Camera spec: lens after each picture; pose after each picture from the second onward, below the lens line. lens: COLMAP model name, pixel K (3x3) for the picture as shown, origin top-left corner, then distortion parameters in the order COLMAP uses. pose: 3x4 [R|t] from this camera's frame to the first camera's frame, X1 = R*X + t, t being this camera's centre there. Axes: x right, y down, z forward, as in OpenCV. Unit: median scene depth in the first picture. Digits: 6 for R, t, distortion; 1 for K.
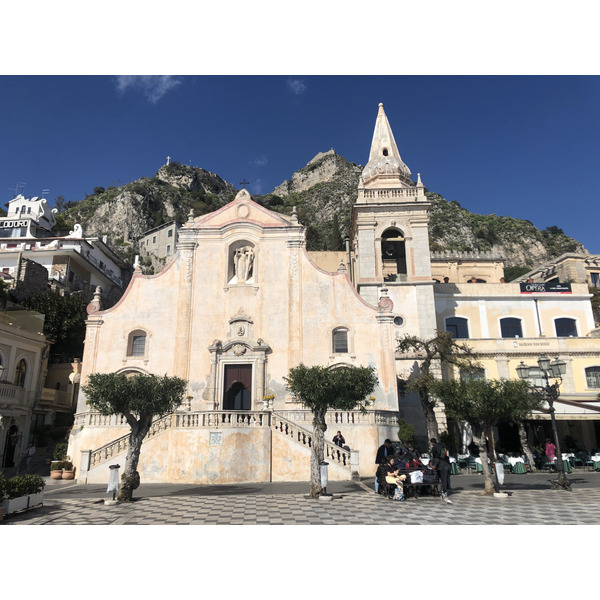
lens RADIAL K [[492.8, 0, 297.4], [0, 492.8, 297.2], [0, 0, 1]] dist [0.050316, -0.045430]
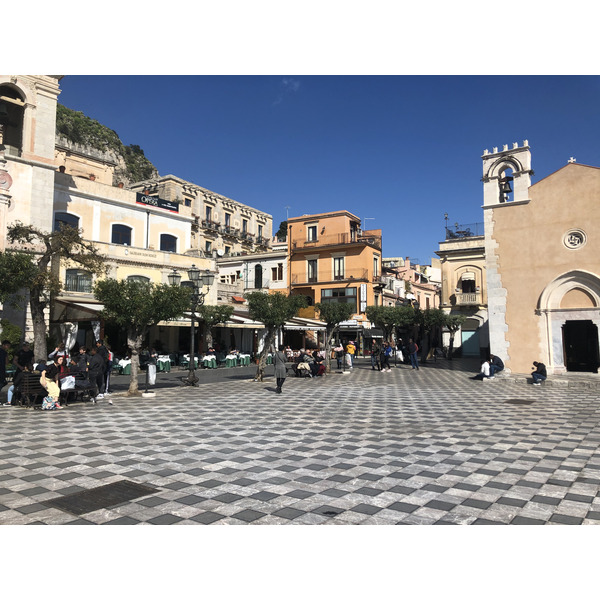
lens RADIAL K [[492.8, 0, 300.6], [0, 492.8, 295.2], [0, 0, 1]] dist [0.050316, -0.045430]
pose [[0.656652, 0.079456, 0.749997, -0.074293], [-0.212129, 0.973747, 0.082567, 0.022502], [-0.723747, -0.213314, 0.656268, 0.069665]]
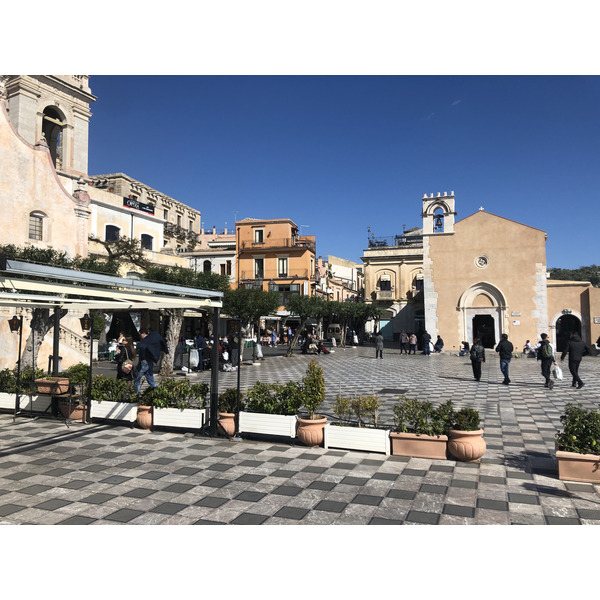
lens RADIAL K [[492.8, 0, 299.0], [0, 492.8, 299.1], [0, 0, 1]] dist [0.050316, -0.045430]
pose [[0.438845, 0.061113, 0.896482, -0.408114], [-0.248734, 0.966961, 0.055843, 0.037467], [-0.863450, -0.247492, 0.439547, 0.118169]]
